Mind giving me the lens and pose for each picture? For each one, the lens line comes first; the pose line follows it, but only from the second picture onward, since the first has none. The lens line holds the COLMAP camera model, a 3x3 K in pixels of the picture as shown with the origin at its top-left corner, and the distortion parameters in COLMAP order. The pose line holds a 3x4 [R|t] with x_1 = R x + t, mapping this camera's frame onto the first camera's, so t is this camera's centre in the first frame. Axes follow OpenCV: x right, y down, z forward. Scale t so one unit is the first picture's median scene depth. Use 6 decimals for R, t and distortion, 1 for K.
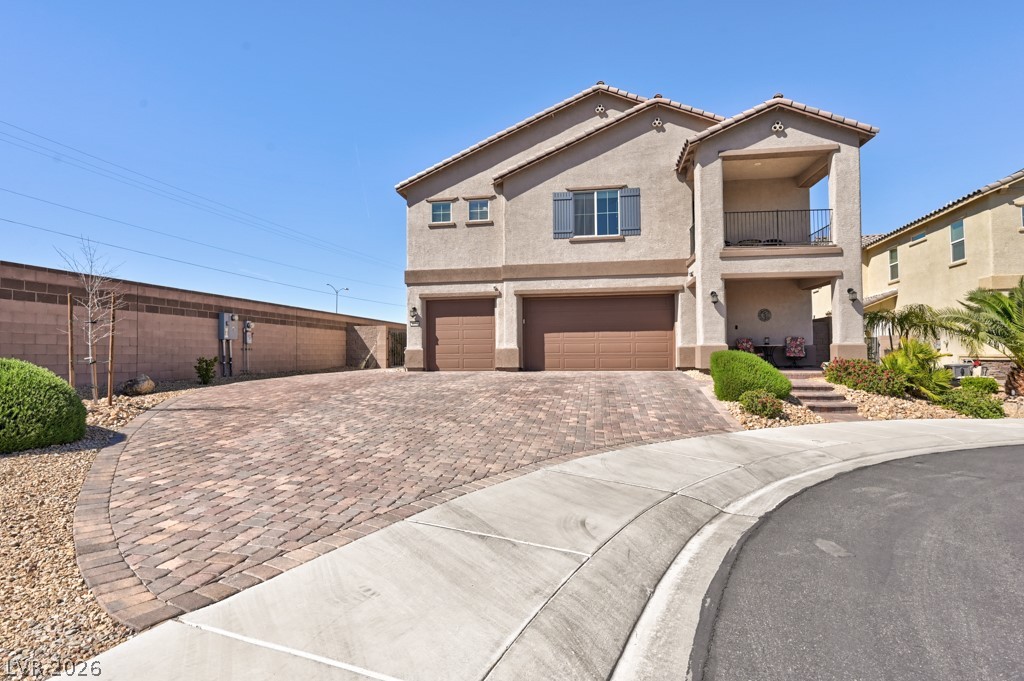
lens RADIAL K [[509.9, 0, 515.5], [0, 509.9, 340.5], [0, 0, 1]] dist [-0.002491, 0.001918]
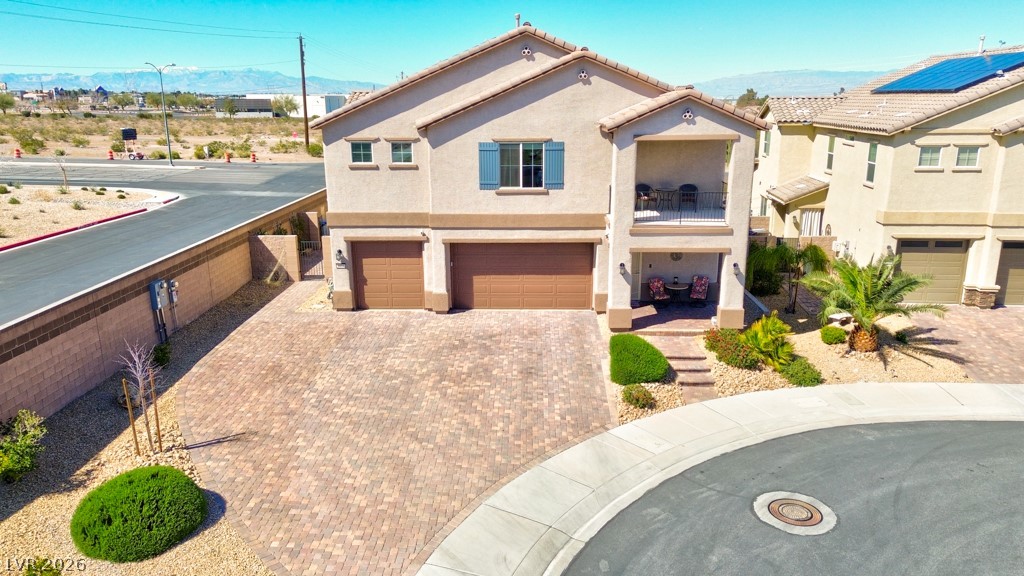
lens RADIAL K [[716.7, 0, 512.0], [0, 716.7, 287.5], [0, 0, 1]] dist [0.070383, -0.025109]
pose [[0.991257, -0.032772, 0.127807, -0.051185], [-0.004137, 0.960465, 0.278369, -0.413131], [-0.131877, -0.276464, 0.951933, -0.423883]]
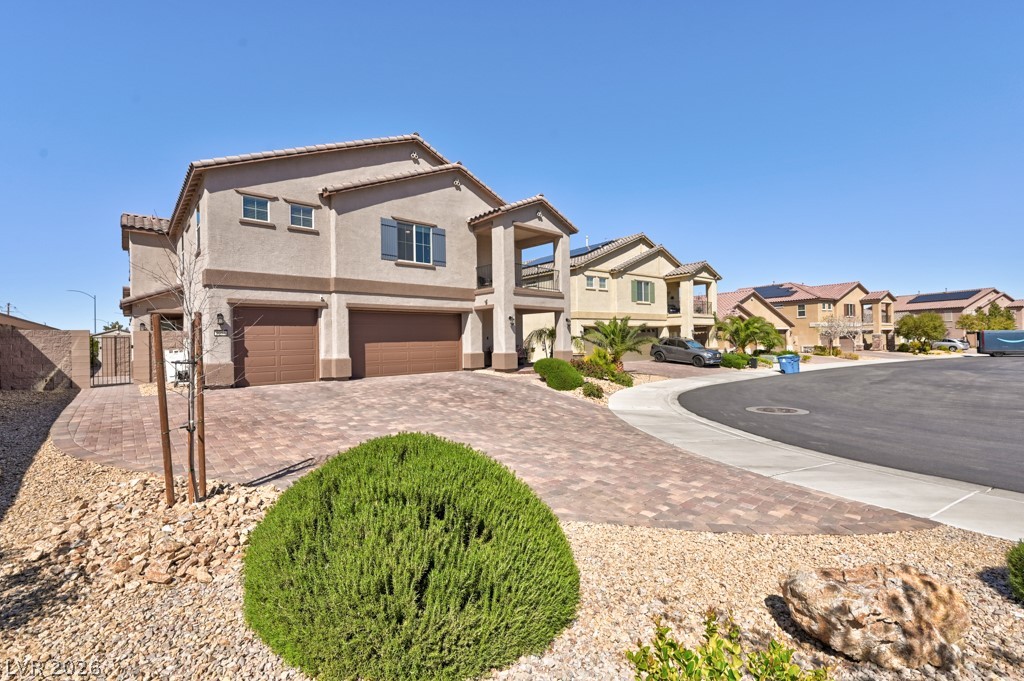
lens RADIAL K [[429.9, 0, 514.9], [0, 429.9, 339.4], [0, 0, 1]] dist [-0.003321, -0.000316]
pose [[0.625121, -0.002107, 0.780525, -0.480404], [-0.006852, 0.999943, 0.008187, -0.034013], [-0.780498, -0.010466, 0.625070, 0.185166]]
